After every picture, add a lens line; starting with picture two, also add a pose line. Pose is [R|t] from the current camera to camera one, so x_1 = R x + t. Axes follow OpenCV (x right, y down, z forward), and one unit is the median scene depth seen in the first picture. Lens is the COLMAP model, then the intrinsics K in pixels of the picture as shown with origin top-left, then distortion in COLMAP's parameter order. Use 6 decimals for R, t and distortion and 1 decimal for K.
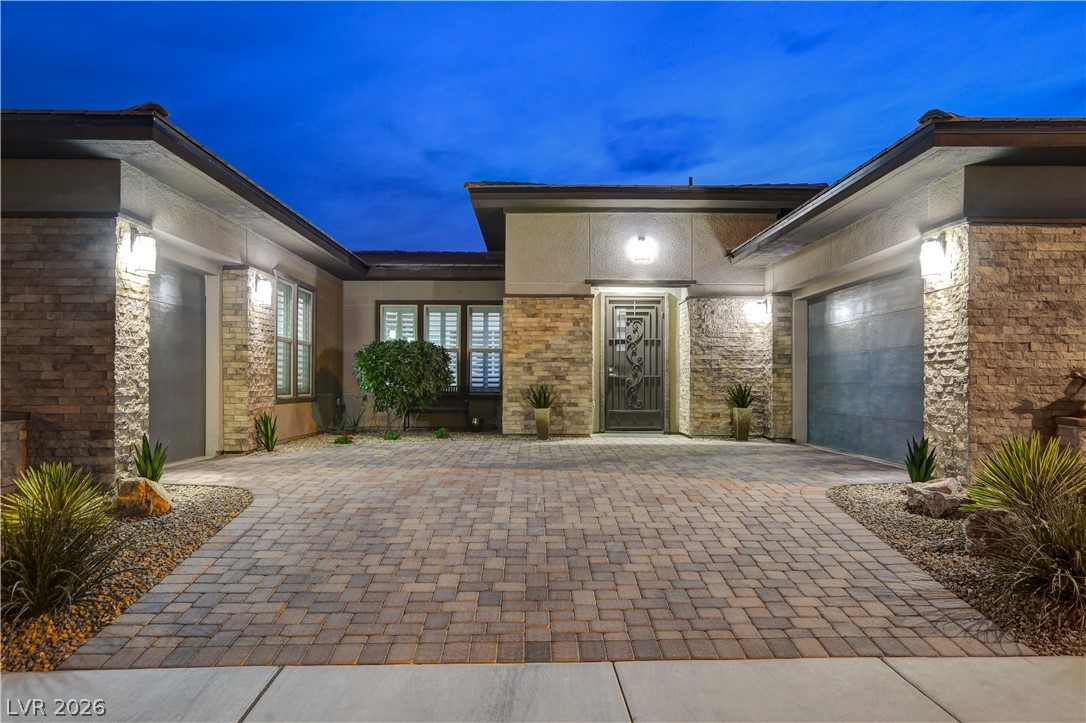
lens RADIAL K [[751.8, 0, 543.0], [0, 751.8, 361.5], [0, 0, 1]] dist [0.002960, 0.004212]
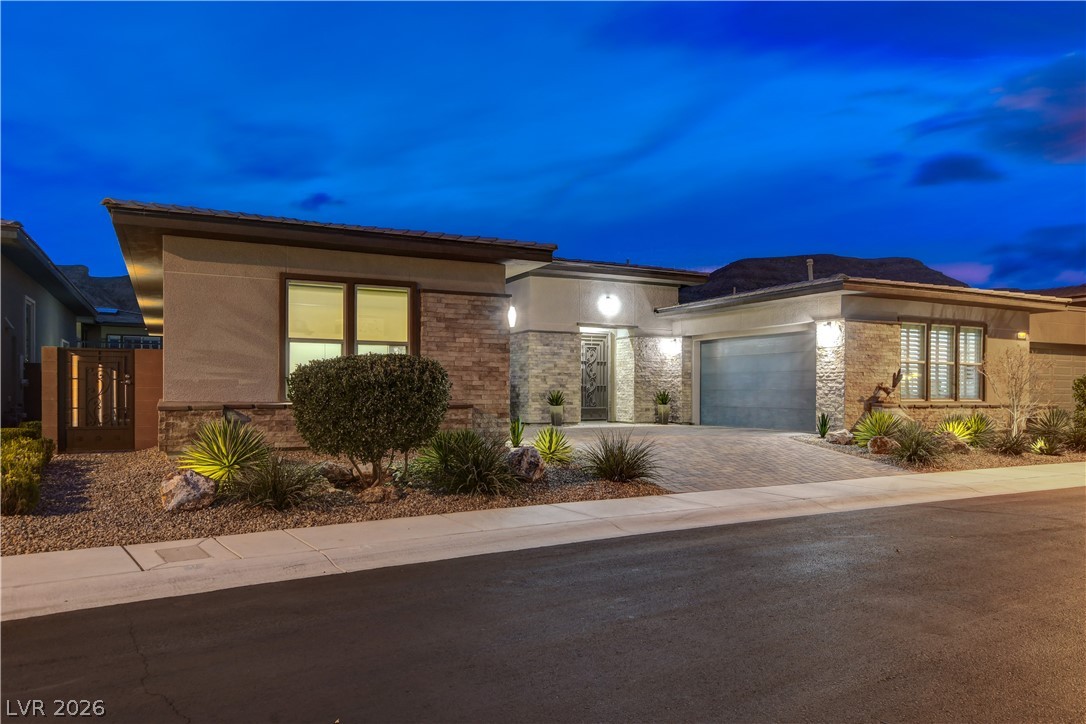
lens RADIAL K [[751.8, 0, 543.0], [0, 751.8, 362.0], [0, 0, 1]] dist [0.002960, 0.004212]
pose [[0.901609, 0.019526, 0.432111, -0.695312], [-0.014641, 0.999786, -0.014628, -0.004184], [-0.432304, 0.006862, 0.901702, -0.377049]]
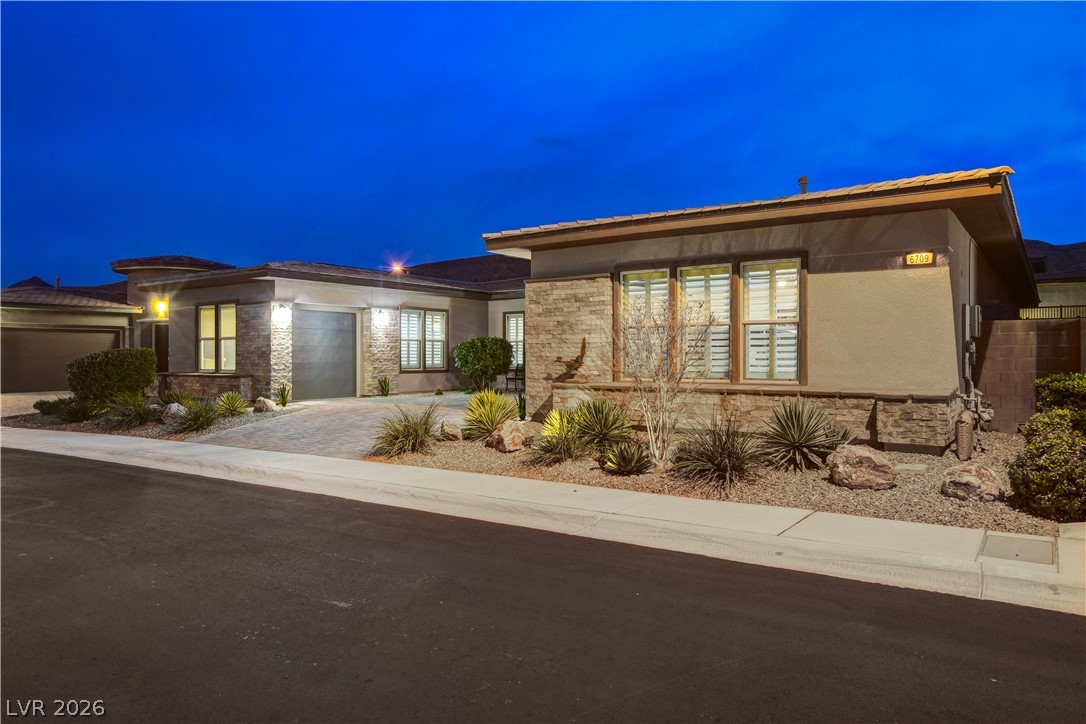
lens RADIAL K [[714.7, 0, 544.2], [0, 714.7, 321.4], [0, 0, 1]] dist [-0.002800, 0.000107]
pose [[0.806314, -0.035143, -0.590443, 0.925425], [0.022637, 0.999336, -0.028567, -0.015774], [0.591054, 0.009668, 0.806574, -0.256650]]
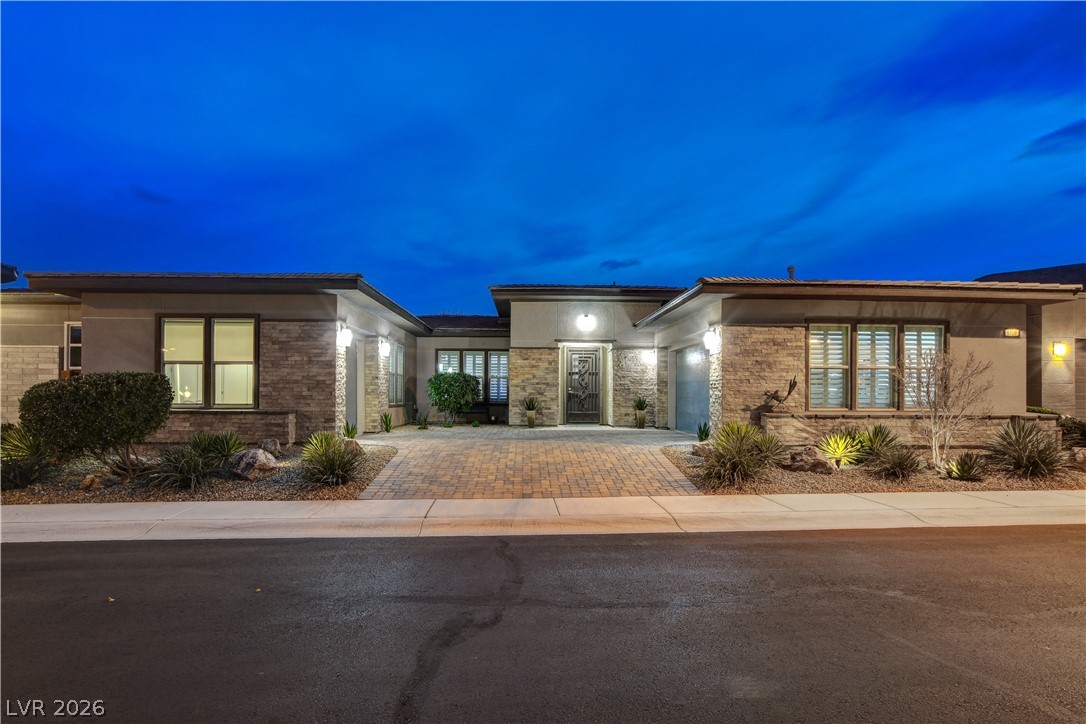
lens RADIAL K [[553.4, 0, 544.2], [0, 553.4, 368.0], [0, 0, 1]] dist [-0.022843, -0.000072]
pose [[0.999824, 0.002233, 0.018622, 0.005879], [-0.001854, 0.999791, -0.020371, -0.013122], [-0.018664, 0.020333, 0.999619, -0.335006]]
